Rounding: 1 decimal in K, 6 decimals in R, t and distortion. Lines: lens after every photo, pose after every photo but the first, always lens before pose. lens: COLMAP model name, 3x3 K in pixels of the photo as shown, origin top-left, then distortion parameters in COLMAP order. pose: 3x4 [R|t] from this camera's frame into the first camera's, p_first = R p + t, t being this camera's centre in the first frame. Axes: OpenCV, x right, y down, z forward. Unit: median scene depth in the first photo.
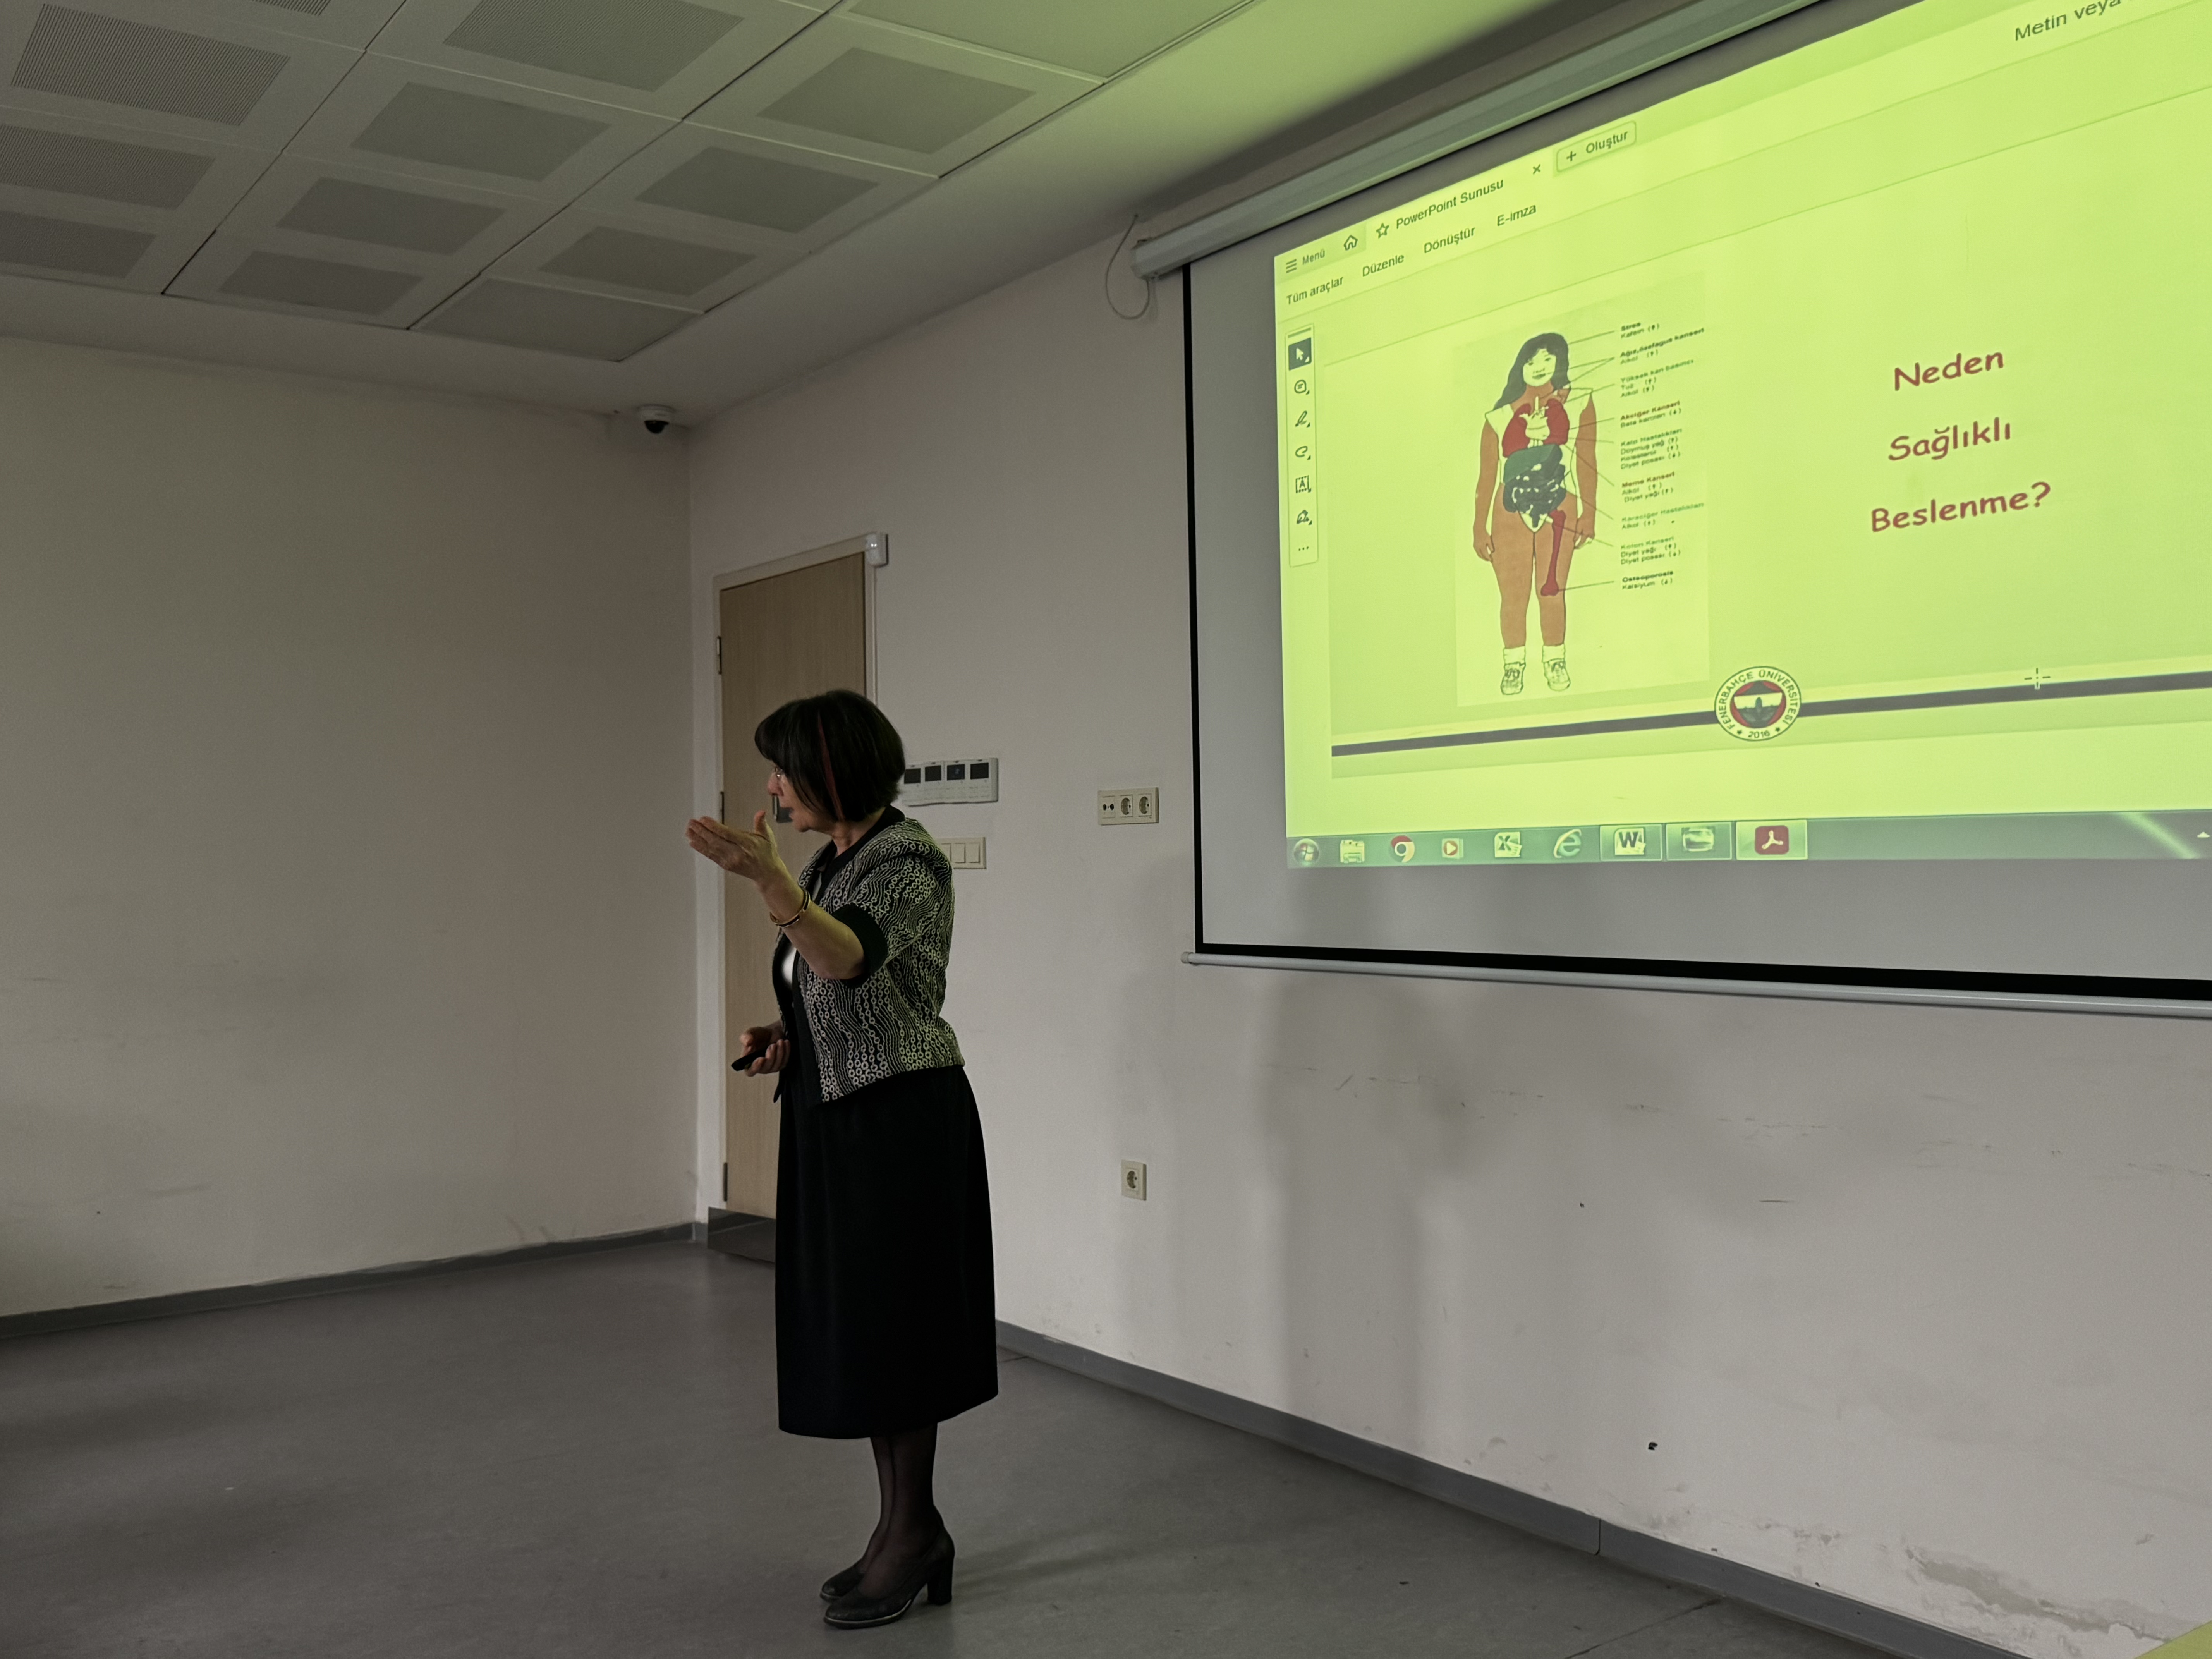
lens RADIAL K [[1972.7, 0, 1106.0], [0, 1972.7, 829.5], [0, 0, 1]] dist [0.139477, -0.484082]
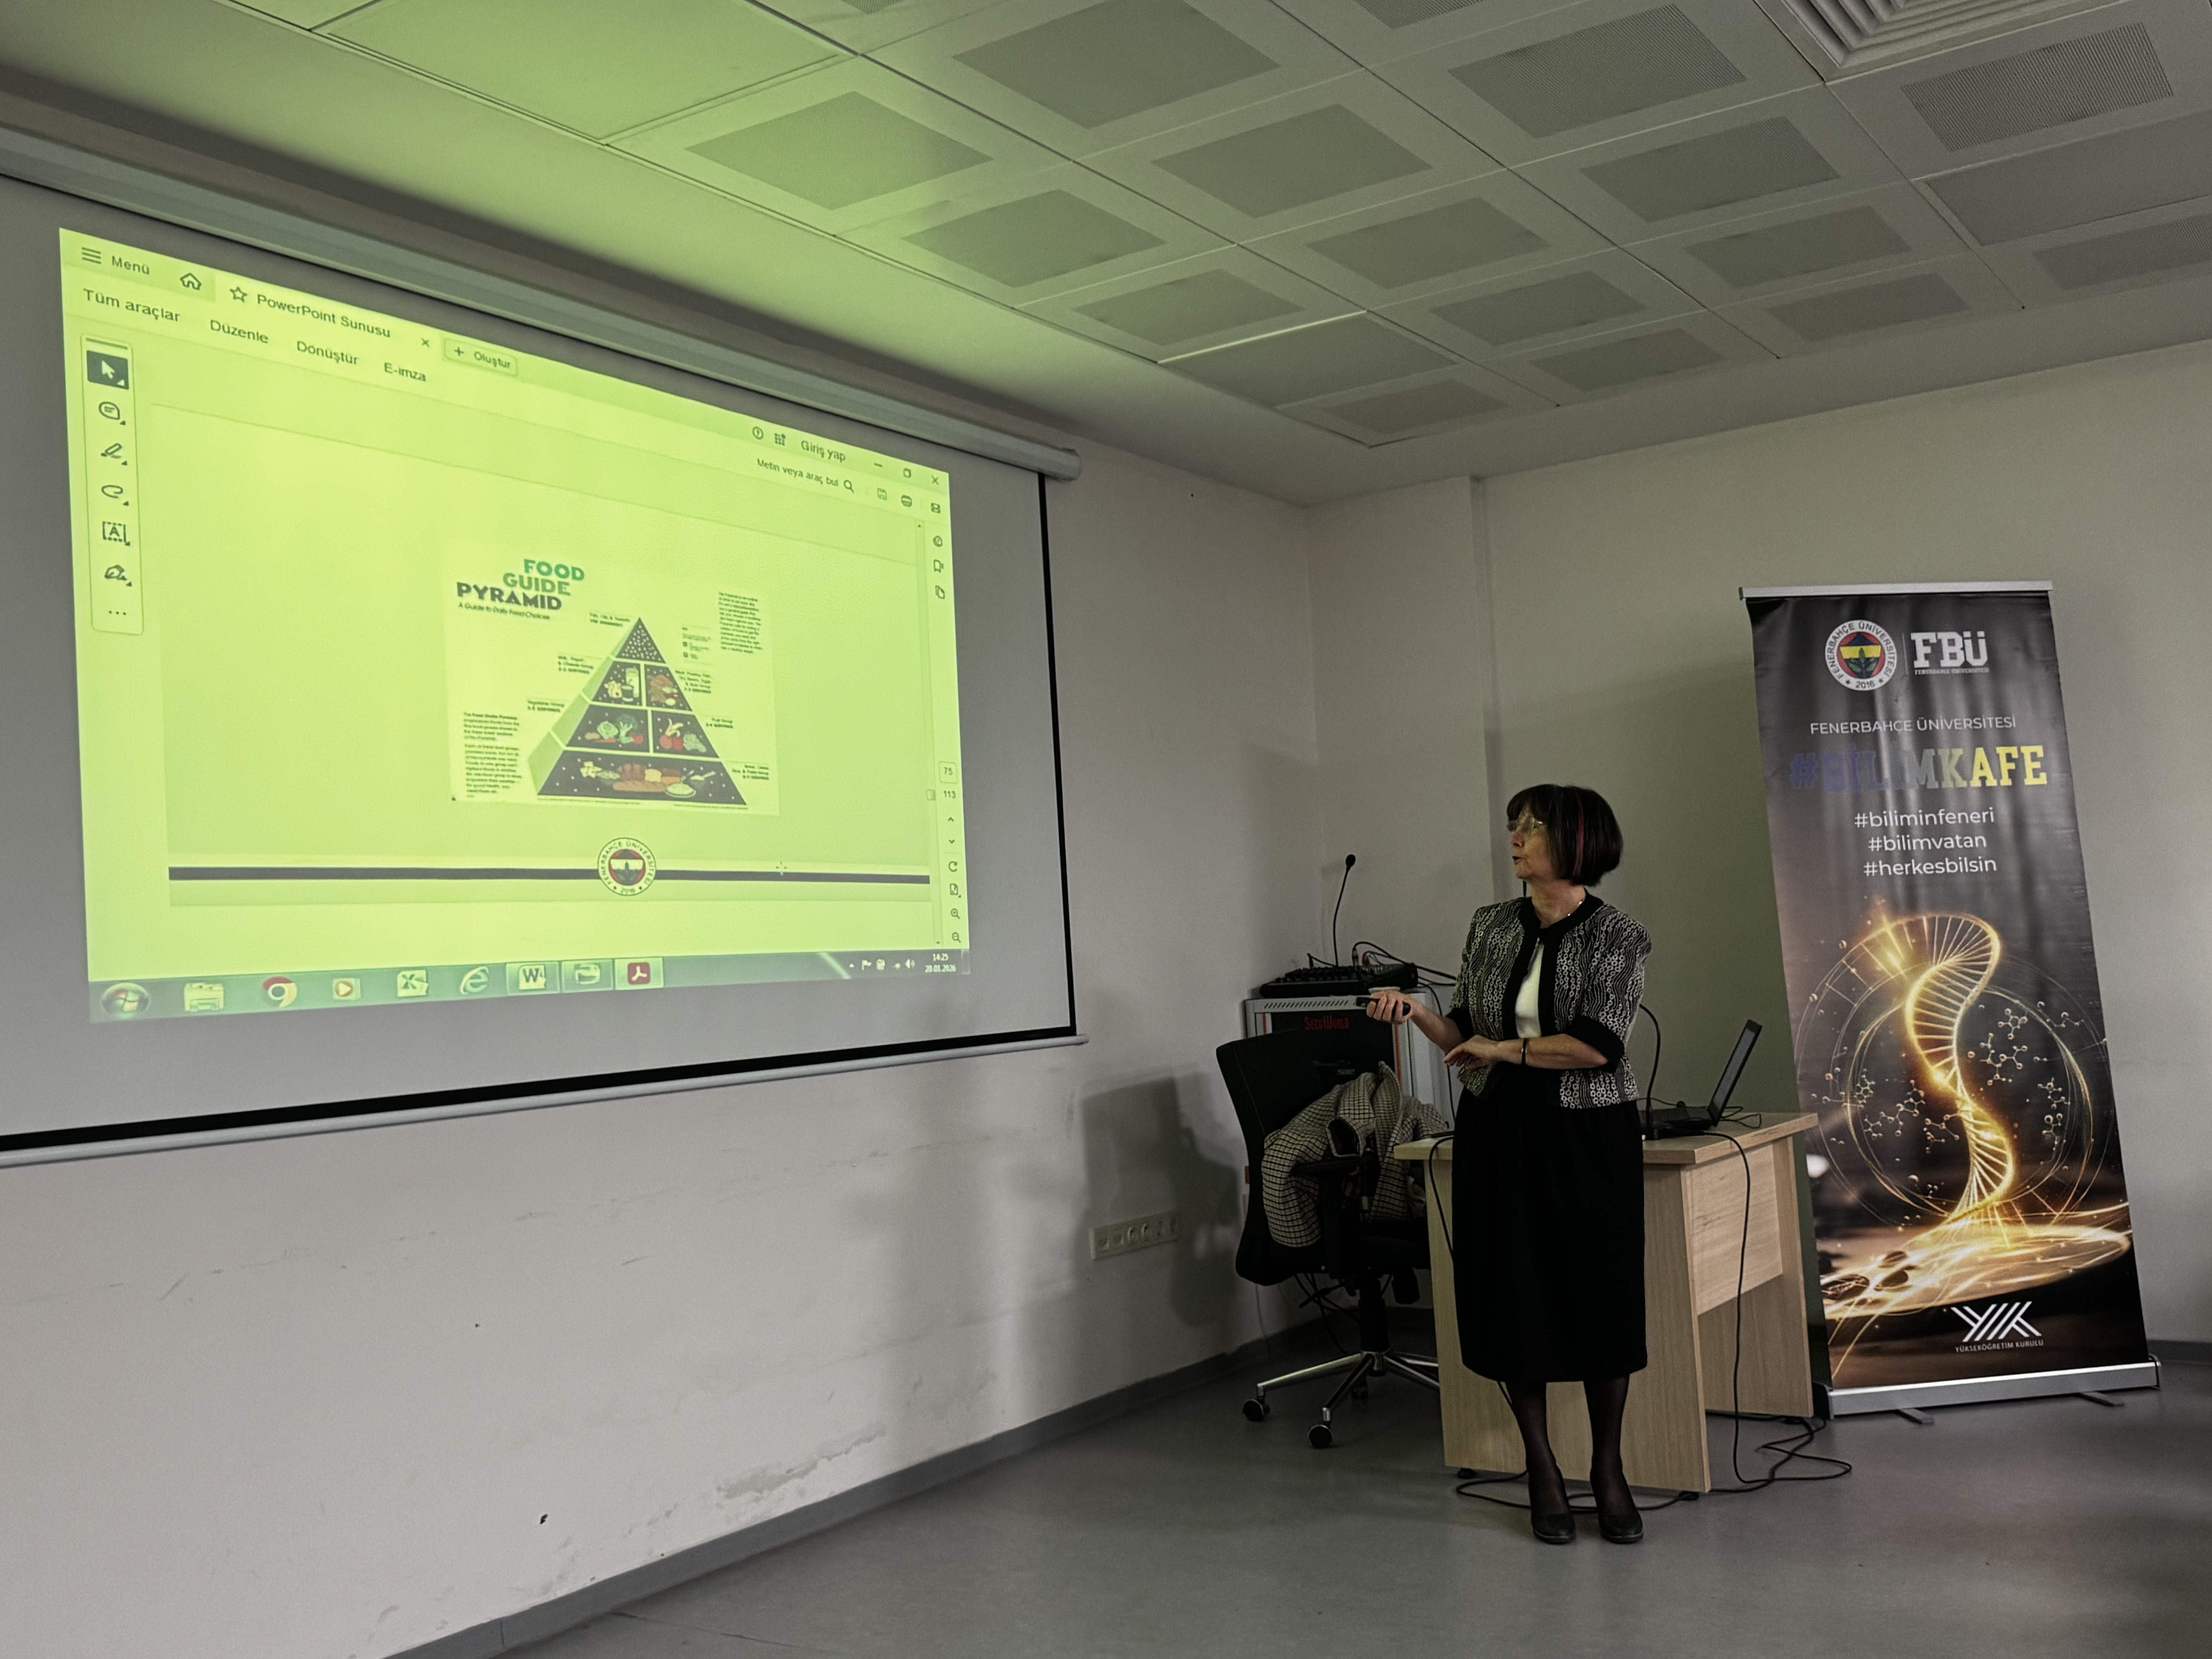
lens RADIAL K [[2147.8, 0, 1106.0], [0, 2147.8, 829.5], [0, 0, 1]] dist [0.003461, -0.197908]
pose [[-0.391588, 0.096681, 0.915047, -0.959246], [0.050539, 0.995223, -0.083524, 0.039665], [-0.918752, 0.013538, -0.394604, 1.143905]]
